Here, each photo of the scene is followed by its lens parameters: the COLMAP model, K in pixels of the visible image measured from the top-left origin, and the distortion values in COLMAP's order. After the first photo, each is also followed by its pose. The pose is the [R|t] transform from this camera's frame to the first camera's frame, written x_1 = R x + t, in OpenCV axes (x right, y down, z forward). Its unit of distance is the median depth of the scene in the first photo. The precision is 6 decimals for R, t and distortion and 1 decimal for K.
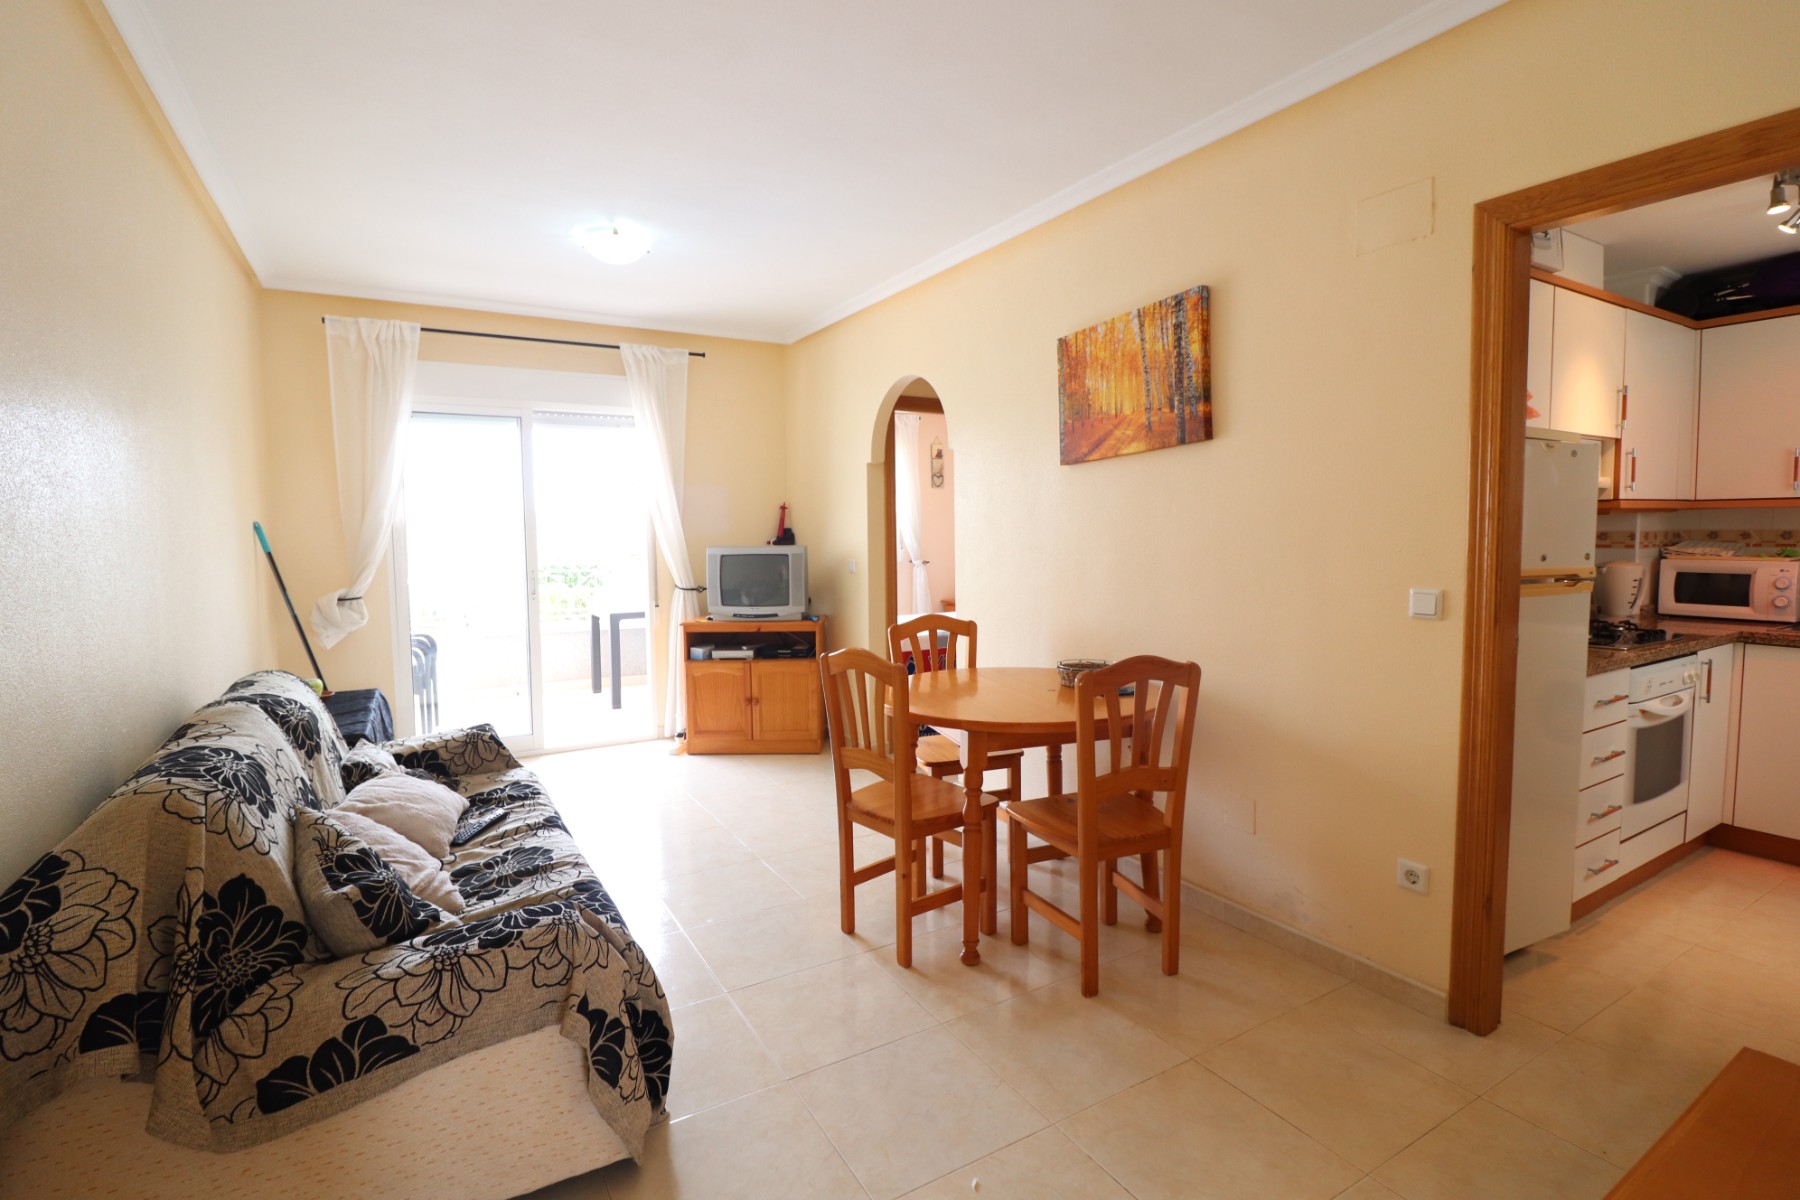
lens RADIAL K [[848.7, 0, 895.8], [0, 848.7, 588.4], [0, 0, 1]] dist [-0.006107, -0.009246]
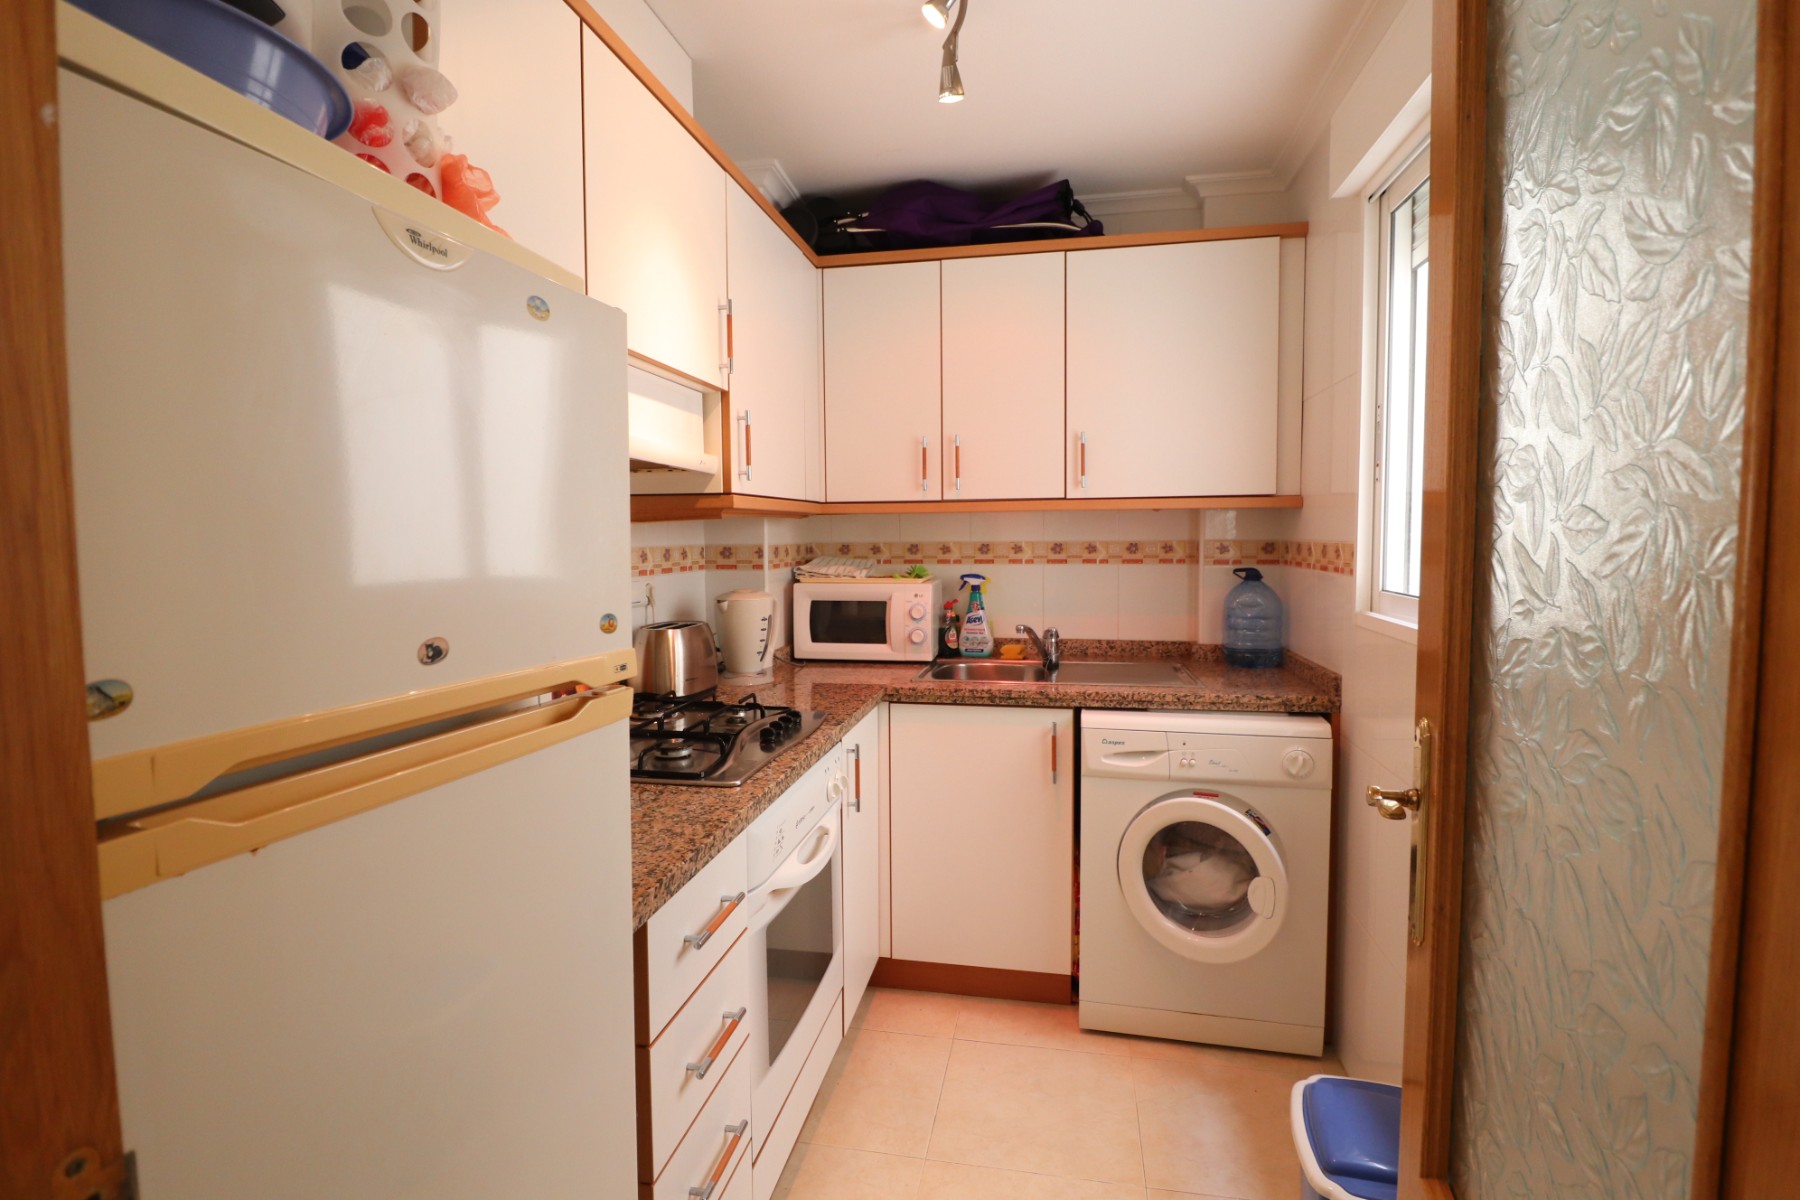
lens RADIAL K [[848.7, 0, 895.8], [0, 848.7, 592.7], [0, 0, 1]] dist [-0.006107, -0.009246]
pose [[0.662658, -0.043294, 0.747670, 0.456803], [0.048738, 0.998704, 0.014634, -0.035992], [-0.747335, 0.026743, 0.663909, 0.484381]]
